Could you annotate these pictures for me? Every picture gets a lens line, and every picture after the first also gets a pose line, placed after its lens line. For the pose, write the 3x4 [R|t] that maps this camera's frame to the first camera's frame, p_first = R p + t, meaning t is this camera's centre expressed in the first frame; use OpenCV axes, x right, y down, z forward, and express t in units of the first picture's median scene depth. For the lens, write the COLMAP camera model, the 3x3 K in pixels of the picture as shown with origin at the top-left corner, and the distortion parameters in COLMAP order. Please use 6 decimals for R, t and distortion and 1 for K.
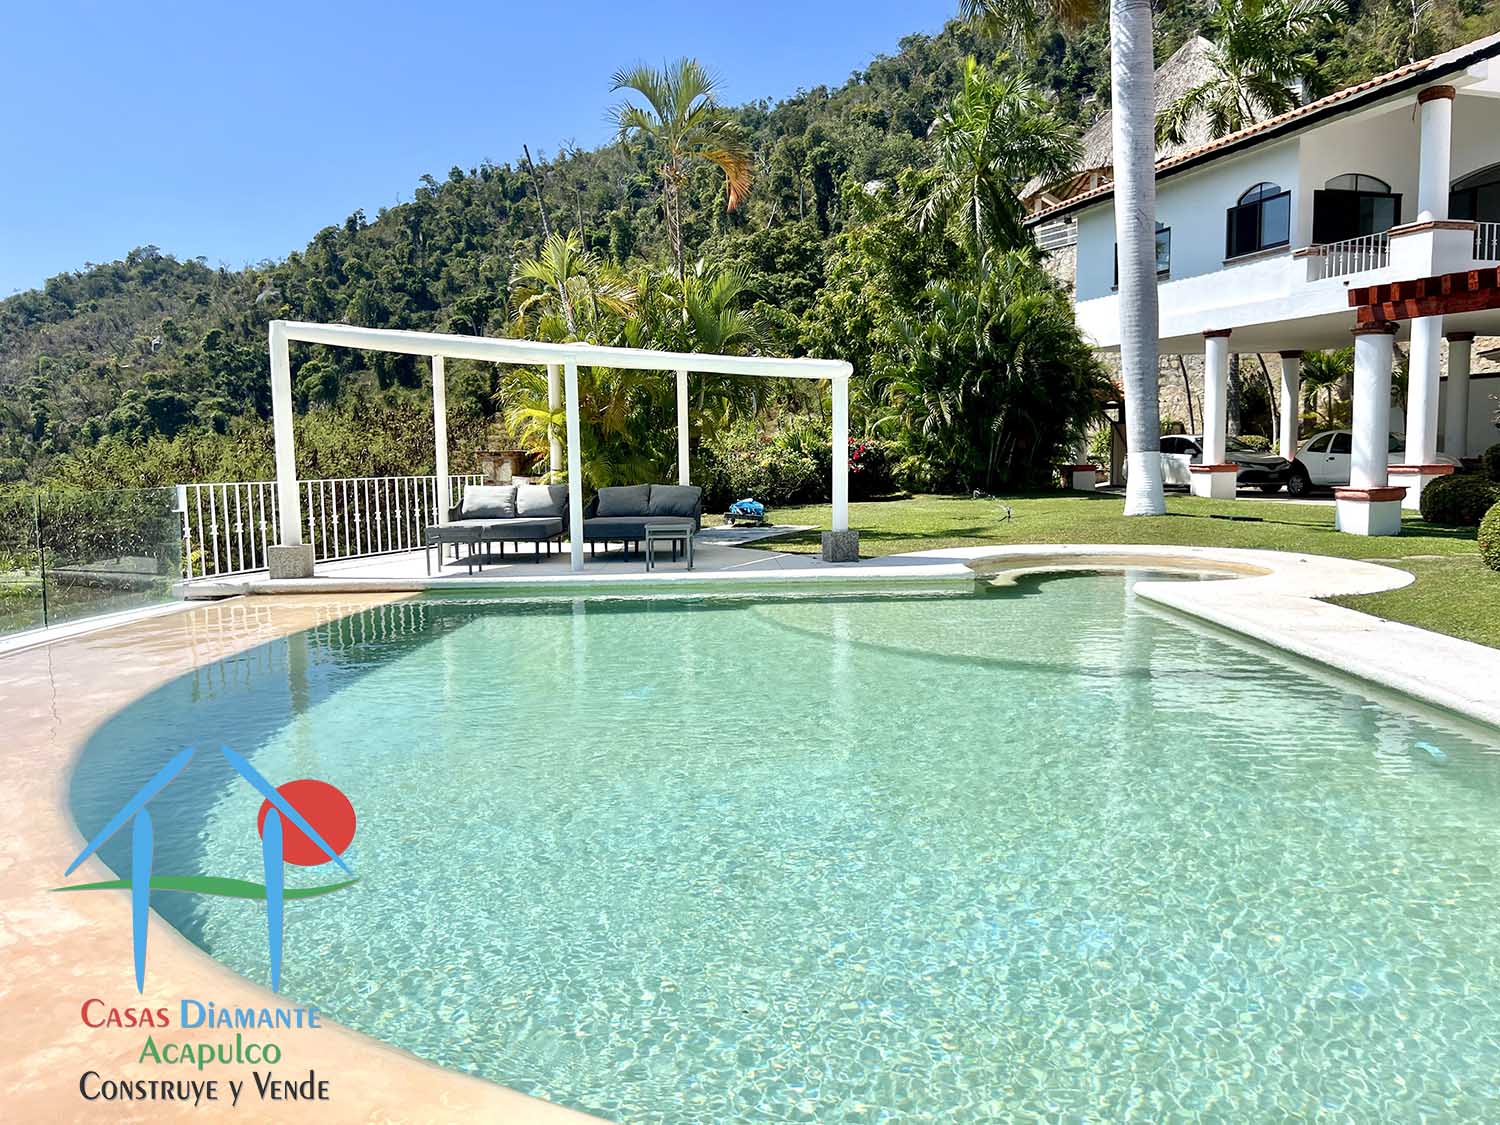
lens RADIAL K [[1110.9, 0, 759.7], [0, 1110.9, 555.3], [0, 0, 1]] dist [0.050364, -0.059711]
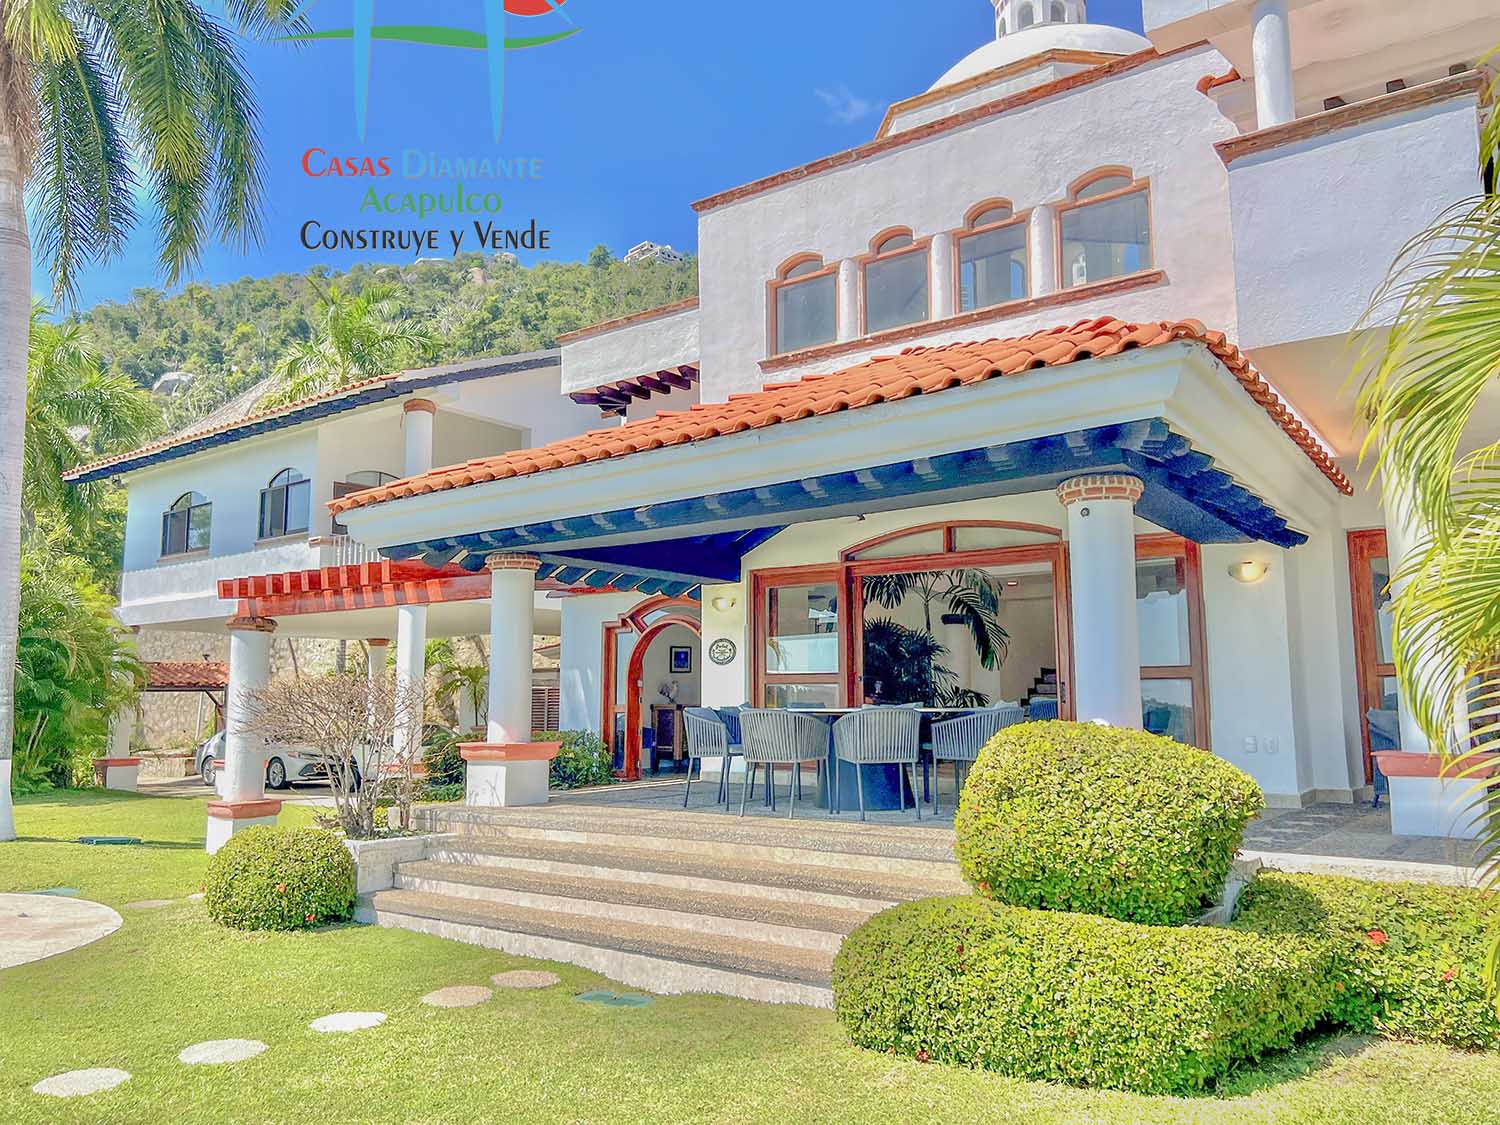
lens RADIAL K [[1110.9, 0, 752.9], [0, 1110.9, 569.4], [0, 0, 1]] dist [0.050364, -0.059711]
pose [[0.811296, 0.083483, 0.578644, 0.194972], [0.052339, 0.975407, -0.214107, -0.016052], [-0.582288, 0.203990, 0.786975, 0.019679]]
